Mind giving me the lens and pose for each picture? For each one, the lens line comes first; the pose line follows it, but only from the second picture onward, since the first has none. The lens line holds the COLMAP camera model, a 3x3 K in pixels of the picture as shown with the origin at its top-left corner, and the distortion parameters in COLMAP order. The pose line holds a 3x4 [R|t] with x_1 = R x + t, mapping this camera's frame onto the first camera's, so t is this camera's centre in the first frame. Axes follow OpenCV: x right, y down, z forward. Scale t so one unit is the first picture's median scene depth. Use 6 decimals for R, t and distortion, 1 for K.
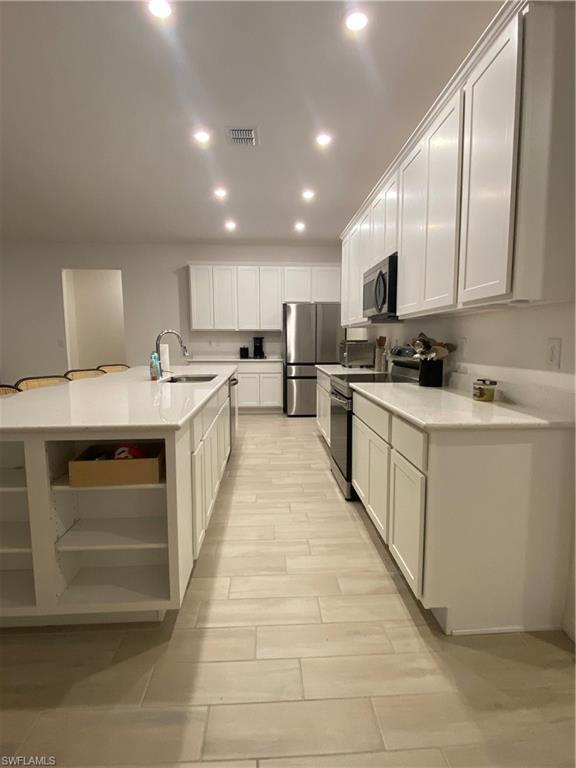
lens RADIAL K [[396.3, 0, 290.0], [0, 396.3, 381.1], [0, 0, 1]] dist [0.064579, -0.053505]
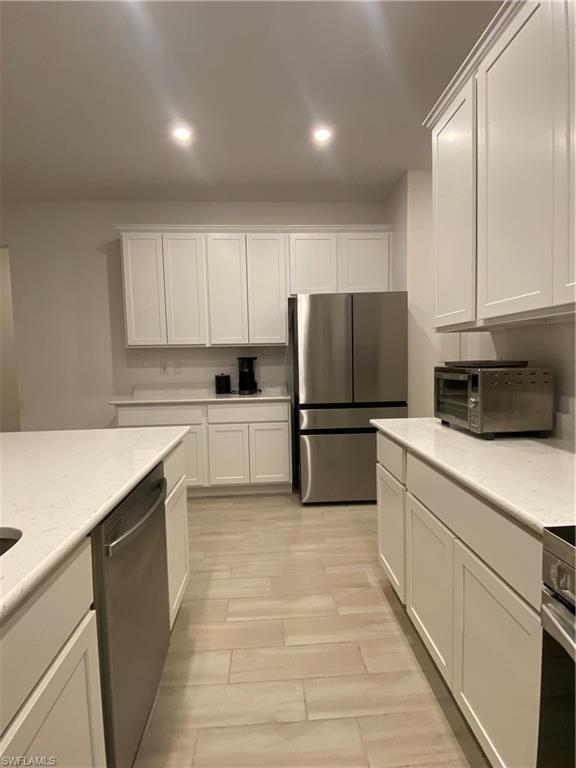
lens RADIAL K [[396.3, 0, 290.0], [0, 396.3, 381.1], [0, 0, 1]] dist [0.064579, -0.053505]
pose [[0.999785, -0.020499, 0.003254, -0.019886], [0.020625, 0.998769, -0.045112, -0.051298], [-0.002325, 0.045170, 0.998977, 0.448652]]
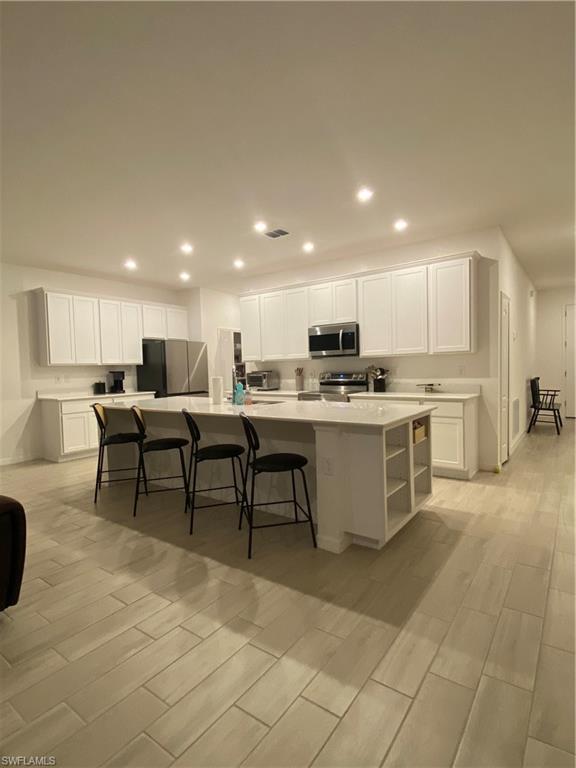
lens RADIAL K [[396.3, 0, 290.0], [0, 396.3, 381.1], [0, 0, 1]] dist [0.064579, -0.053505]
pose [[0.632158, -0.044573, 0.773556, -0.609325], [0.105492, 0.993999, -0.028934, -0.013423], [-0.767625, 0.099895, 0.633067, 0.048143]]
